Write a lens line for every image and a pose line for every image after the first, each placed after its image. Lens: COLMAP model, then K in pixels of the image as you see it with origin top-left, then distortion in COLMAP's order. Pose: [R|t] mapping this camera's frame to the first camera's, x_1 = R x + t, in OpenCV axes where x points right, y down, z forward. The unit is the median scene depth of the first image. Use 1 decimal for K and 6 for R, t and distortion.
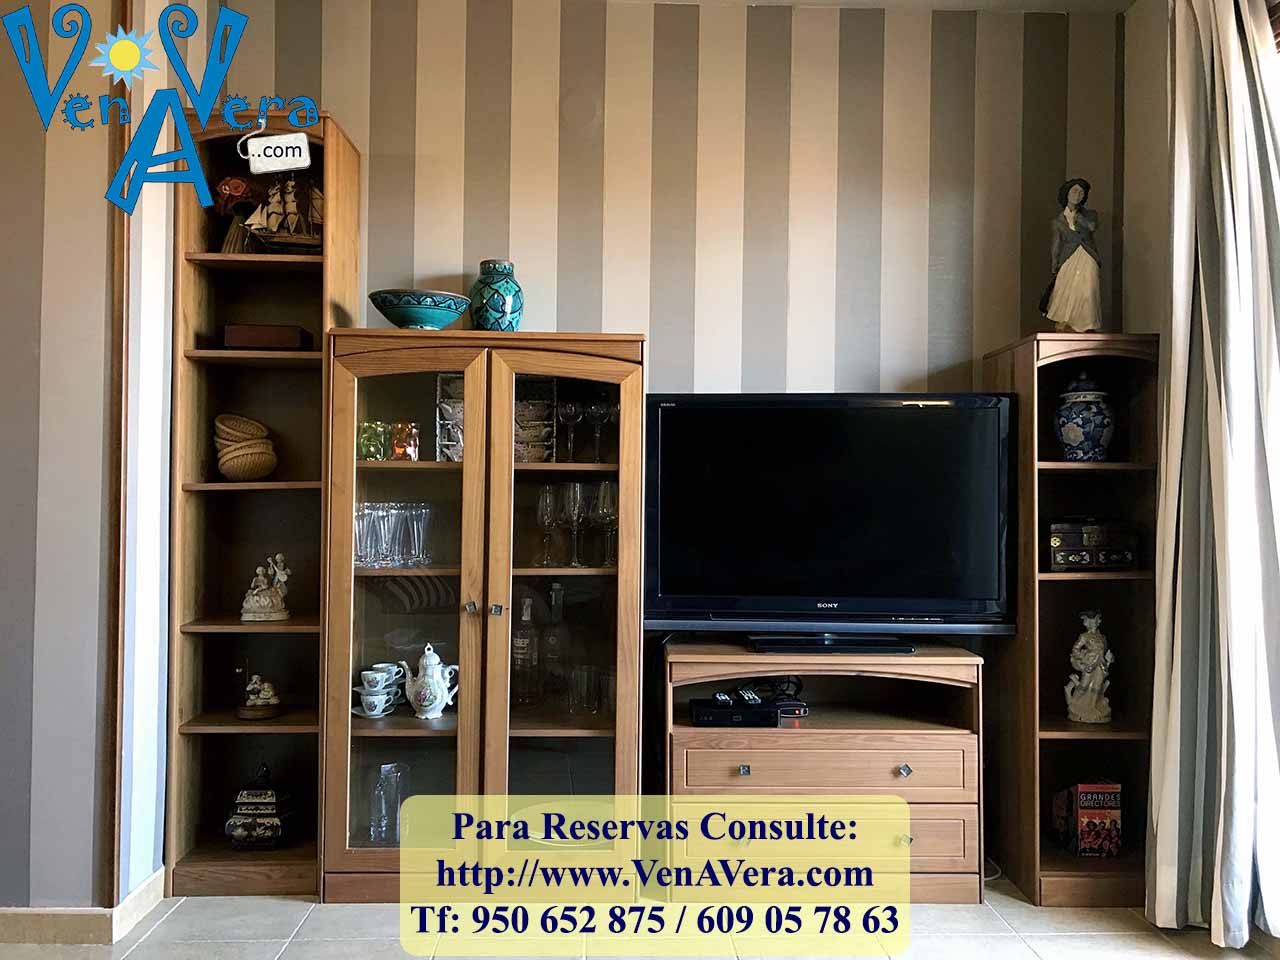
lens RADIAL K [[1054.7, 0, 641.6], [0, 1054.7, 470.1], [0, 0, 1]] dist [0.048233, -0.045036]
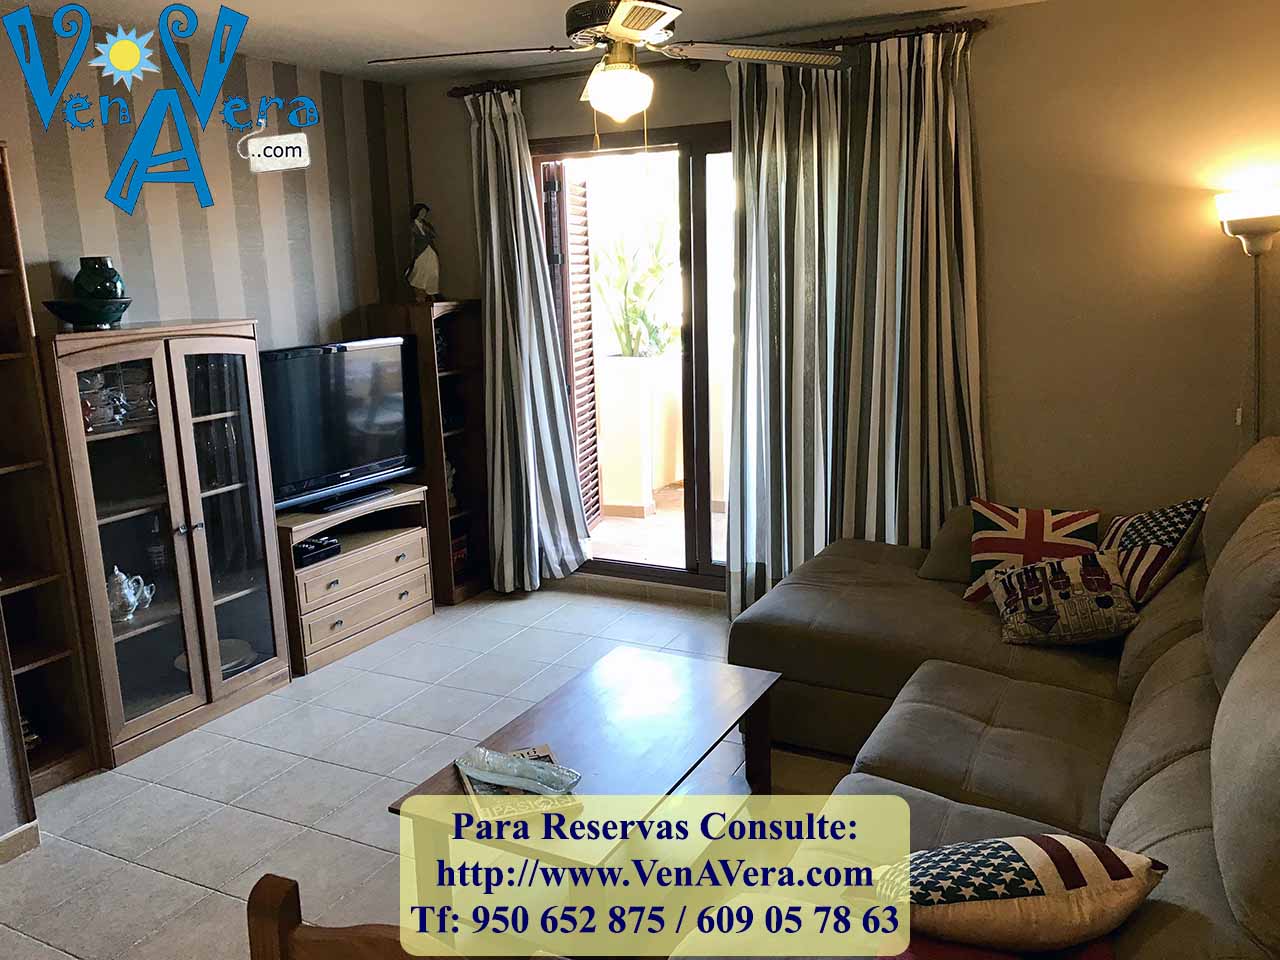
lens RADIAL K [[1054.7, 0, 641.9], [0, 1054.7, 483.4], [0, 0, 1]] dist [0.048233, -0.045036]
pose [[0.490087, -0.209117, 0.846218, -1.017730], [0.025408, 0.973811, 0.225933, -0.223230], [-0.871303, -0.089226, 0.482566, -0.187955]]
